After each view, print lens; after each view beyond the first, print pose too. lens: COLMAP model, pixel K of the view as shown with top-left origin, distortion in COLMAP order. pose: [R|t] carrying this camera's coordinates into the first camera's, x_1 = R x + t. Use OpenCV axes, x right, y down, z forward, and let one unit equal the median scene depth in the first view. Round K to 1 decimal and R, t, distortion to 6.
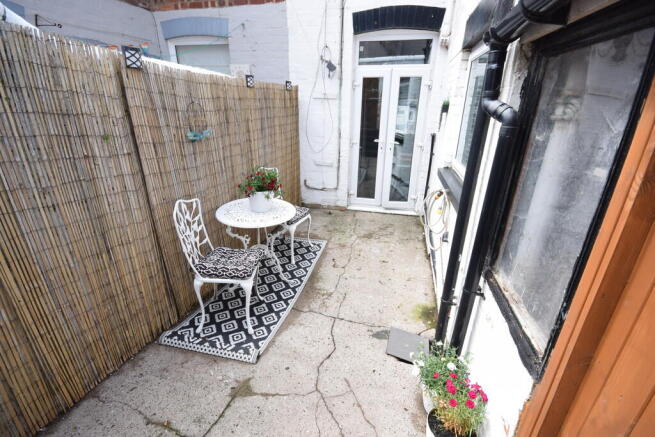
lens RADIAL K [[289.0, 0, 327.4], [0, 289.0, 216.1], [0, 0, 1]] dist [-0.017312, -0.001710]
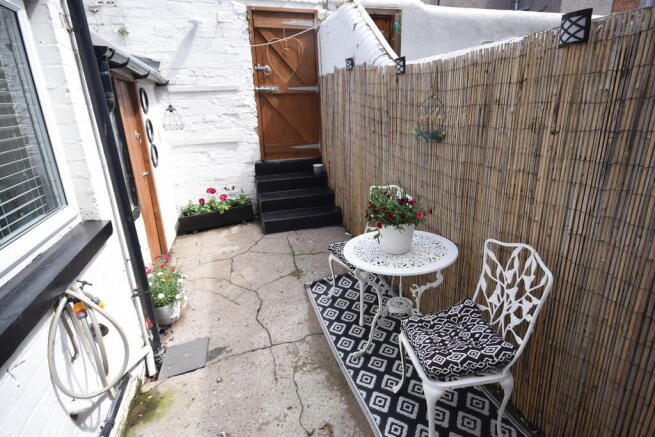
lens RADIAL K [[345.3, 0, 330.9], [0, 345.3, 215.6], [0, 0, 1]] dist [0.023800, 0.001332]
pose [[-0.853415, 0.164942, -0.494445, 0.322983], [-0.170644, 0.807919, 0.564046, -0.570382], [0.492506, 0.565740, -0.661344, 1.541134]]
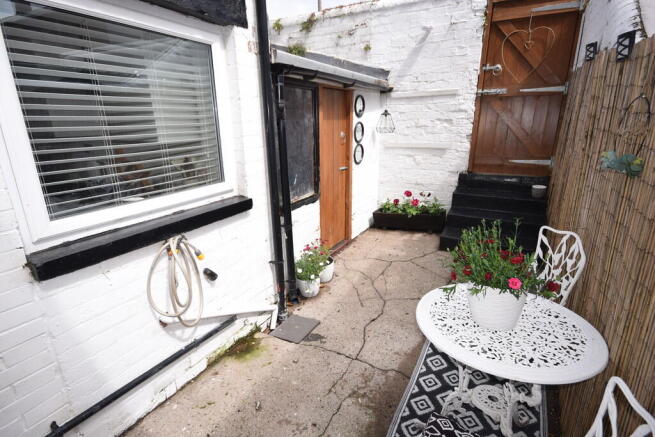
lens RADIAL K [[332.5, 0, 326.6], [0, 332.5, 215.8], [0, 0, 1]] dist [0.017399, 0.002442]
pose [[-0.965572, -0.081108, 0.247169, -0.095452], [0.085774, 0.797749, 0.596858, -0.551884], [-0.245589, 0.597510, -0.763327, 1.497216]]
